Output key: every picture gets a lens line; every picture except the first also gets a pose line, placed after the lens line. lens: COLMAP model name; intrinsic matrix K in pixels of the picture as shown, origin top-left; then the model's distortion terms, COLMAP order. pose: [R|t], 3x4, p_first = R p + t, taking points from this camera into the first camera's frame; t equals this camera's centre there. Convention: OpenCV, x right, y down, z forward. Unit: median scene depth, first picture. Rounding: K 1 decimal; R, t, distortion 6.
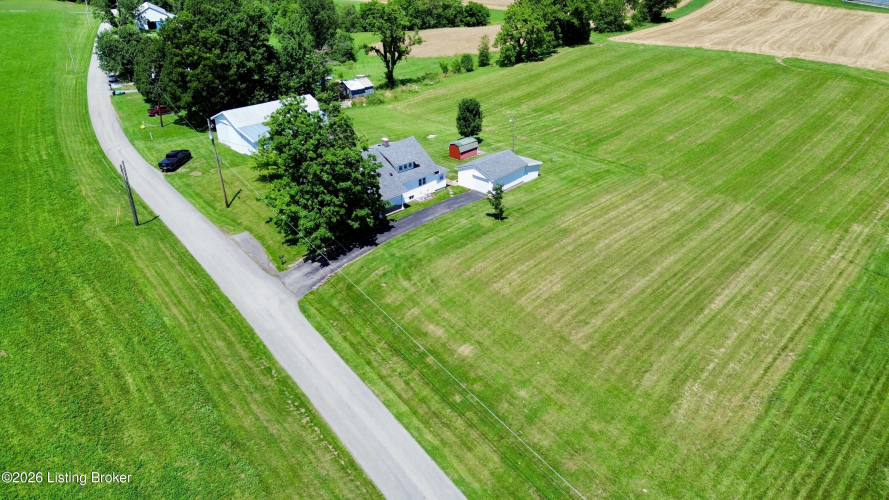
lens RADIAL K [[623.2, 0, 444.5], [0, 623.2, 250.0], [0, 0, 1]] dist [0.073708, -0.067317]
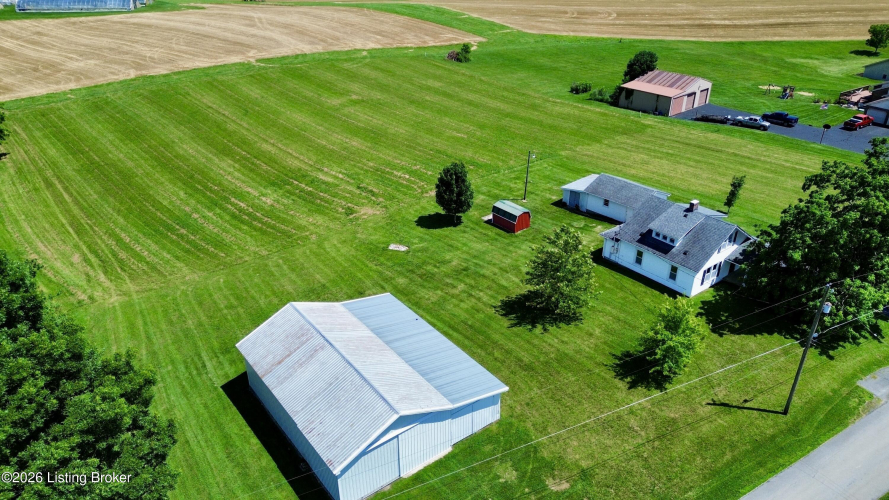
lens RADIAL K [[624.9, 0, 444.5], [0, 624.9, 250.0], [0, 0, 1]] dist [0.074476, -0.069463]
pose [[0.113709, -0.467890, 0.876441, -0.708202], [0.475912, 0.800018, 0.365347, -0.475588], [-0.872111, 0.375566, 0.313644, 0.902753]]
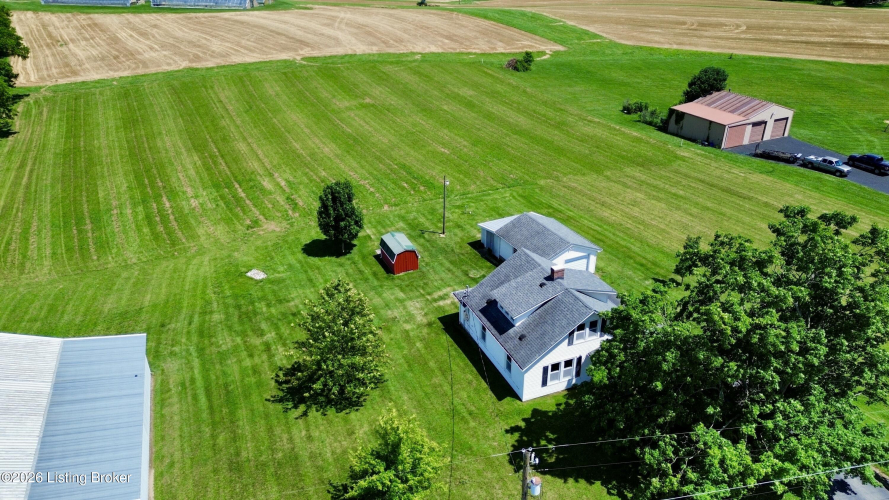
lens RADIAL K [[624.9, 0, 444.5], [0, 624.9, 250.0], [0, 0, 1]] dist [0.074476, -0.069463]
pose [[0.368829, -0.425114, 0.826585, -0.490499], [0.446473, 0.861002, 0.243594, -0.314246], [-0.815247, 0.279203, 0.507364, 0.691600]]
